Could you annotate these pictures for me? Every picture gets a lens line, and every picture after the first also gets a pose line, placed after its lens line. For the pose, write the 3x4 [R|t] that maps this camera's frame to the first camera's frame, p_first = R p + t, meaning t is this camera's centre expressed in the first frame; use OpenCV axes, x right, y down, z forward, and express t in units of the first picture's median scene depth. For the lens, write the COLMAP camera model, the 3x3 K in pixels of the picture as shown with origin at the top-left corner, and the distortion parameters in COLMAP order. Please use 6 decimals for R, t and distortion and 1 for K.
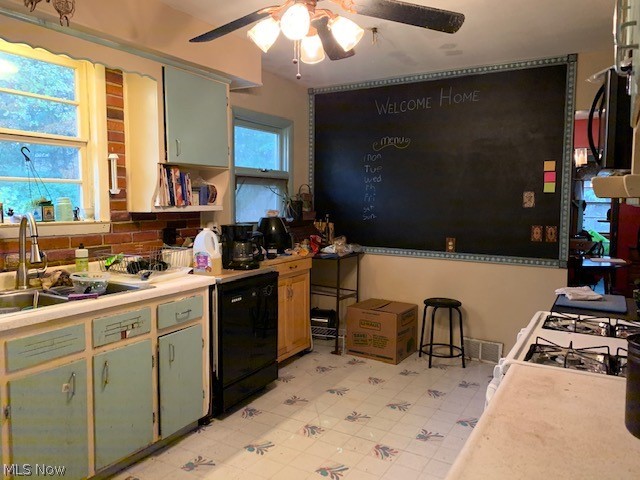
lens RADIAL K [[489.1, 0, 318.3], [0, 489.1, 236.9], [0, 0, 1]] dist [0.062287, -0.092198]
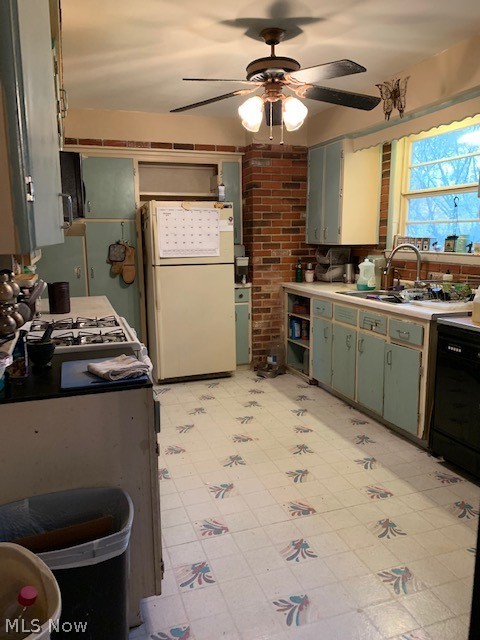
lens RADIAL K [[494.2, 0, 242.7], [0, 494.2, 331.7], [0, 0, 1]] dist [0.026169, -0.036144]
pose [[-0.651730, 0.145244, -0.744414, 0.779272], [-0.054252, 0.970051, 0.236765, -0.098957], [0.756508, 0.194693, -0.624332, 1.307696]]
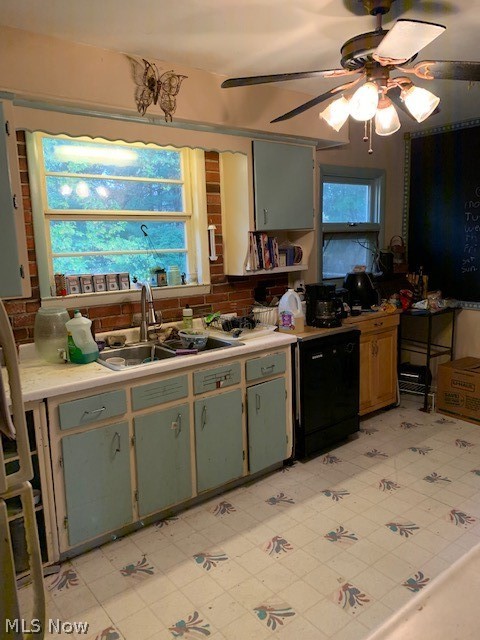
lens RADIAL K [[489.1, 0, 240.0], [0, 489.1, 320.0], [0, 0, 1]] dist [0.062287, -0.092198]
pose [[0.933554, 0.027450, -0.357383, 0.056888], [0.005284, 0.995901, 0.090296, -0.050346], [0.358397, -0.086185, 0.929583, -0.050498]]
